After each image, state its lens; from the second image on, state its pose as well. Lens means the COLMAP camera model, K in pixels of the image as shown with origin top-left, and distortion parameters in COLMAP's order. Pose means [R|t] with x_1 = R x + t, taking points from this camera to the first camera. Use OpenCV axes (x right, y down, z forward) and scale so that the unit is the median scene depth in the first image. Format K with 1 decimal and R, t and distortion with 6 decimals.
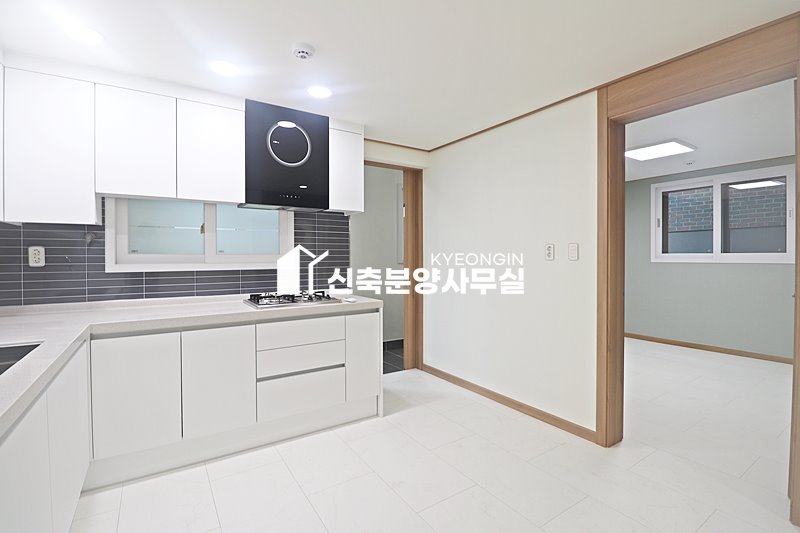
lens RADIAL K [[373.6, 0, 398.2], [0, 373.6, 266.6], [0, 0, 1]] dist [0.000301, -0.006896]
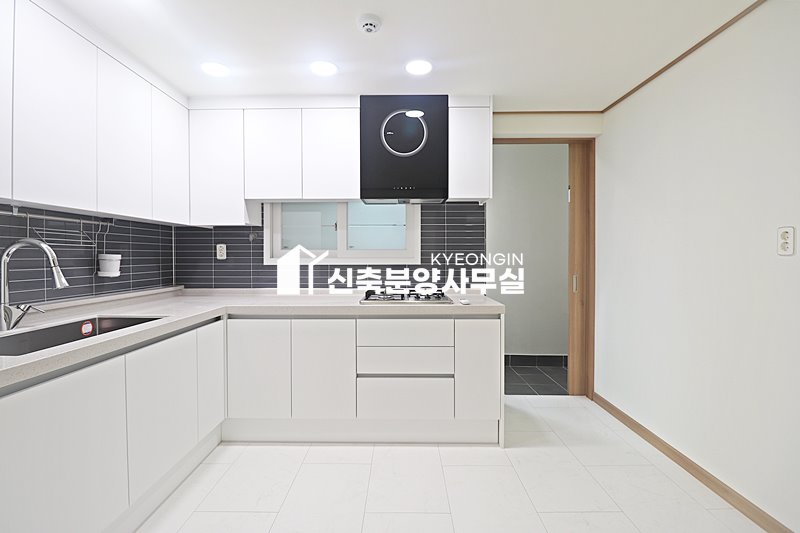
lens RADIAL K [[373.6, 0, 399.1], [0, 373.6, 265.0], [0, 0, 1]] dist [0.000301, -0.006896]
pose [[0.831264, 0.015421, -0.555663, 0.235789], [-0.015580, 0.999869, 0.004440, 0.003724], [0.555659, 0.004966, 0.831396, 0.210565]]
